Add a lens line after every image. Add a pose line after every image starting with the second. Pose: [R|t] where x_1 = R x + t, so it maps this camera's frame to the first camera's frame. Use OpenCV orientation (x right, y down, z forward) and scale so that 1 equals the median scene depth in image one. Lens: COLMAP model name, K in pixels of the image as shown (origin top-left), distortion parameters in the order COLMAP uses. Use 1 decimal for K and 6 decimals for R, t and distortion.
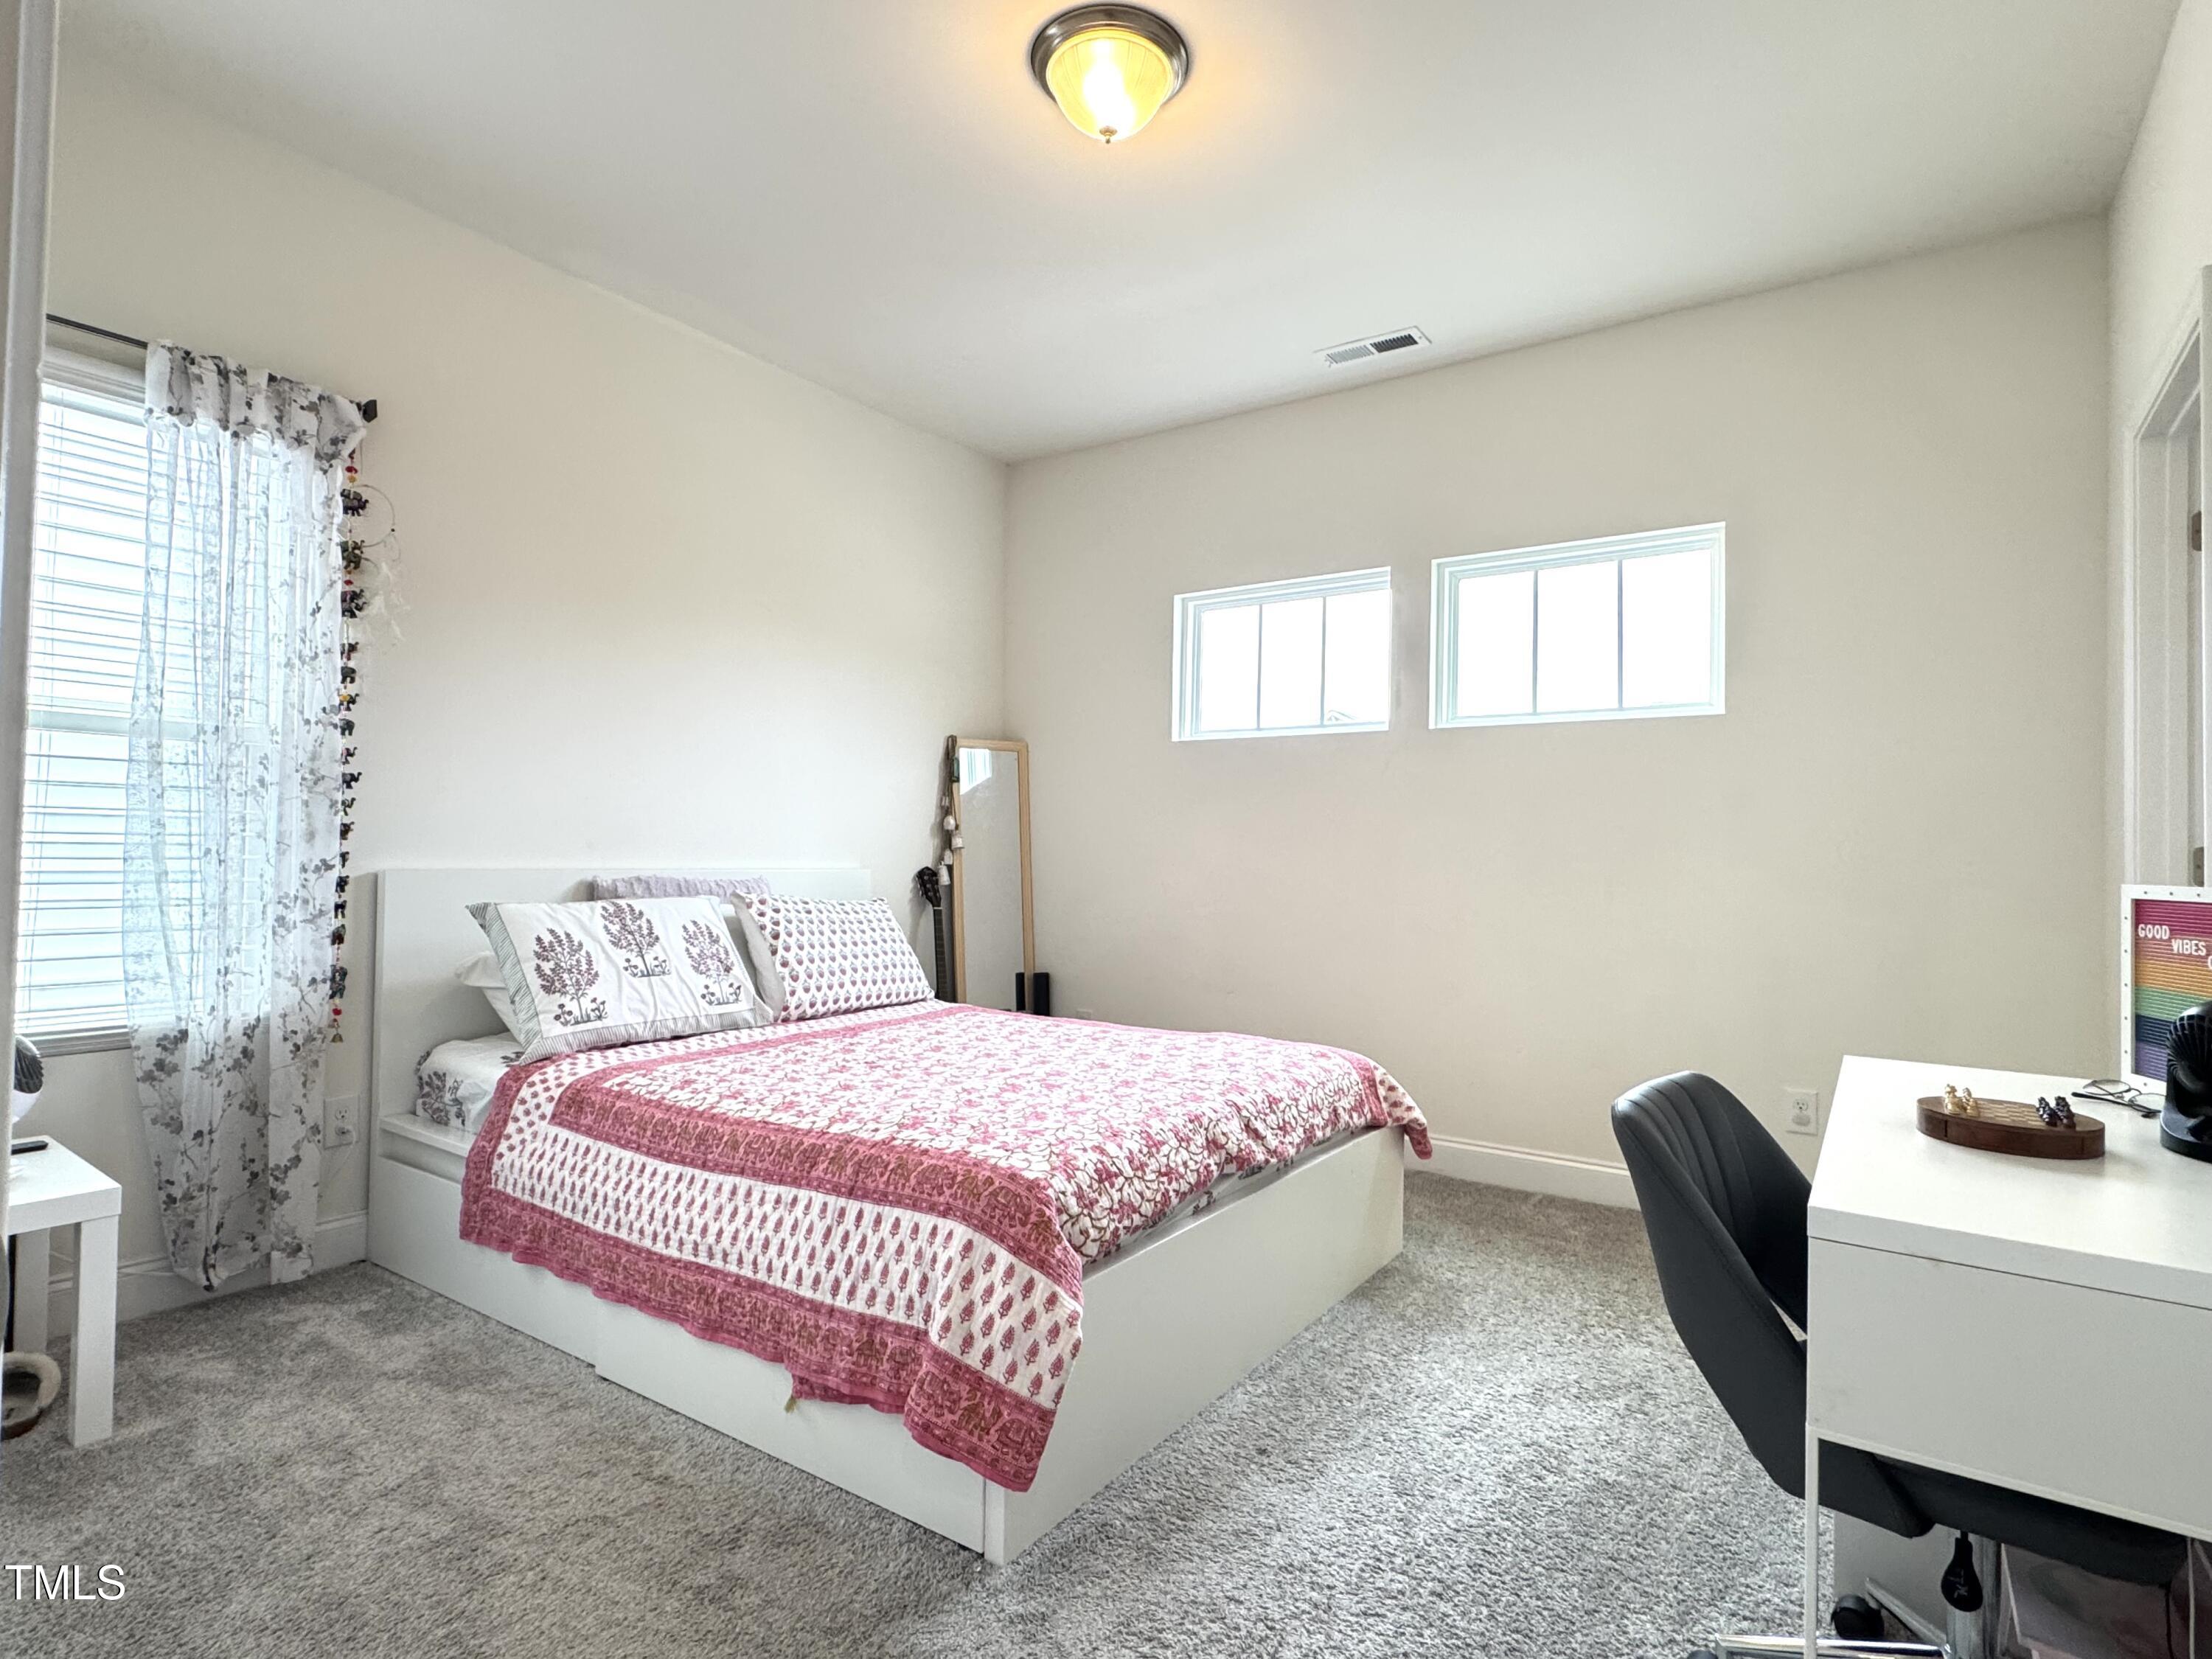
lens RADIAL K [[1124.6, 0, 1105.2], [0, 1124.6, 819.3], [0, 0, 1]] dist [0.000390, -0.000026]
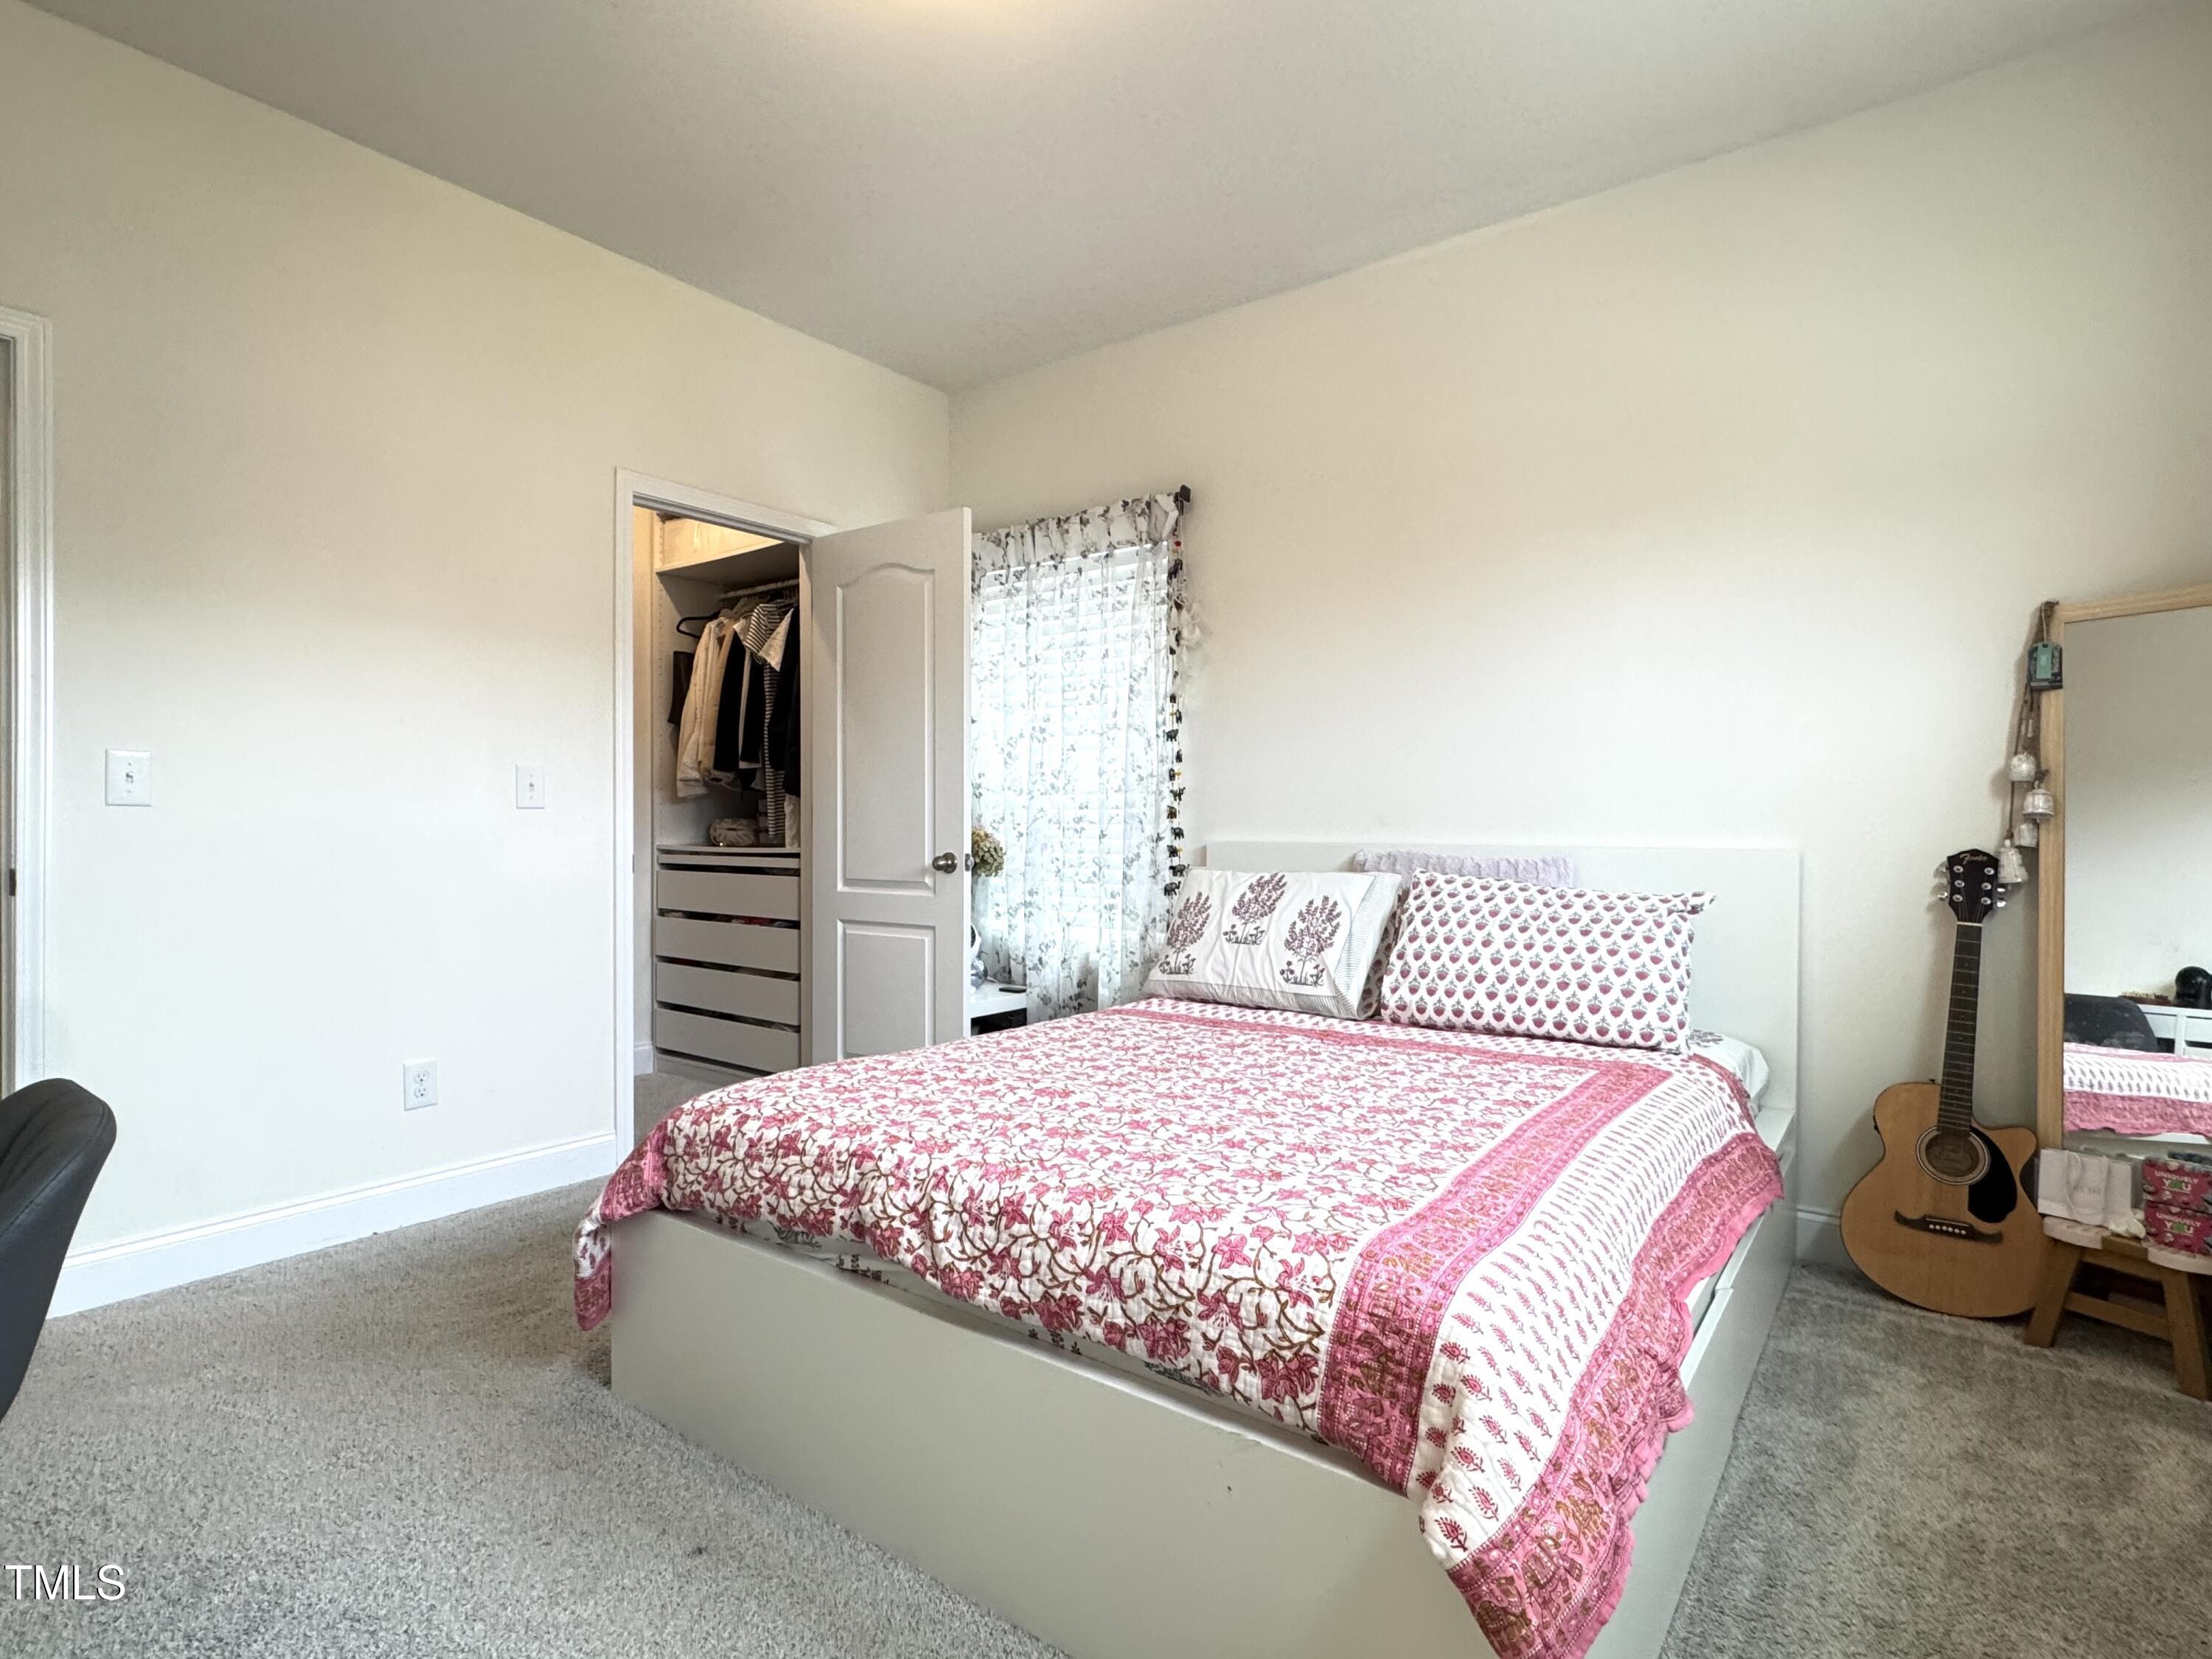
lens RADIAL K [[1124.6, 0, 1107.9], [0, 1124.6, 832.4], [0, 0, 1]] dist [0.000390, -0.000026]
pose [[-0.035340, -0.007350, -0.999348, 0.683897], [0.027413, 0.999590, -0.008321, 0.043502], [0.998999, -0.027689, -0.035124, 0.965765]]
